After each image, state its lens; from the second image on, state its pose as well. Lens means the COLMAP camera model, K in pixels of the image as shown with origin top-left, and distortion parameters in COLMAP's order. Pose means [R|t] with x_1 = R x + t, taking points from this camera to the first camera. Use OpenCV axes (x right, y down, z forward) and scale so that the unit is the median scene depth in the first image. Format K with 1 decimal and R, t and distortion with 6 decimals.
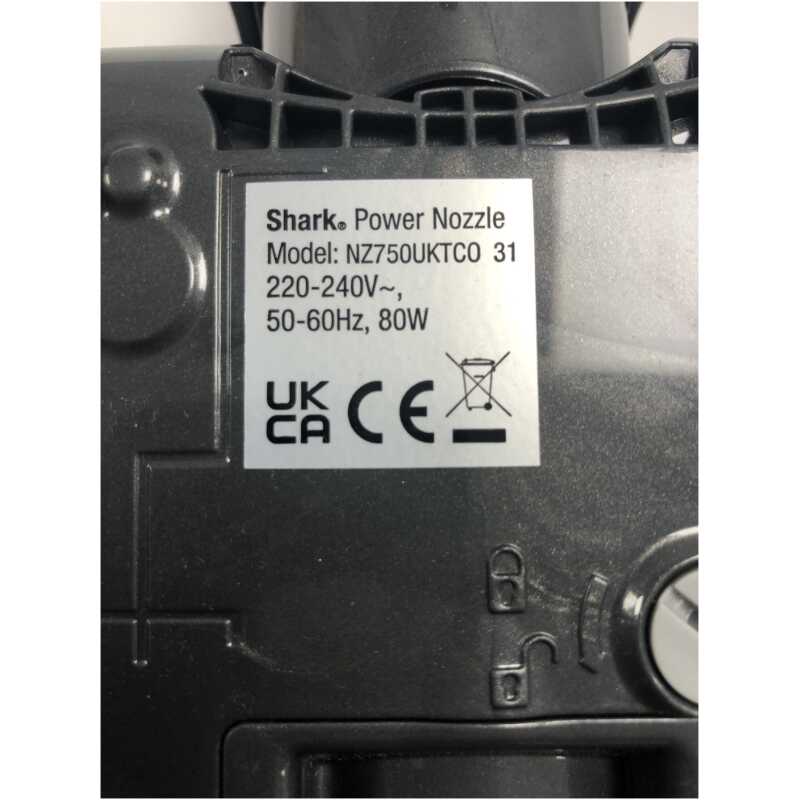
lens RADIAL K [[615.8, 0, 400.0], [0, 615.8, 400.0], [0, 0, 1]] dist [-0.004018, 0.000989]
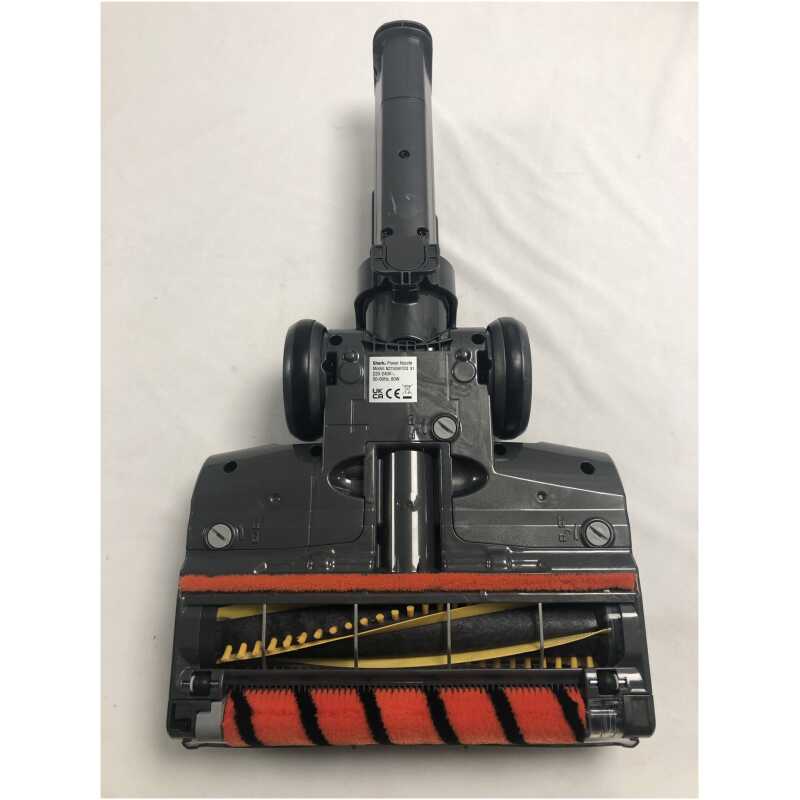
lens RADIAL K [[615.8, 0, 400.0], [0, 615.8, 400.0], [0, 0, 1]] dist [-0.004018, 0.000989]
pose [[0.999933, 0.006402, -0.009619, 0.112971], [-0.008039, 0.983429, -0.181113, 1.179103], [0.008300, 0.181178, 0.983415, -4.966290]]
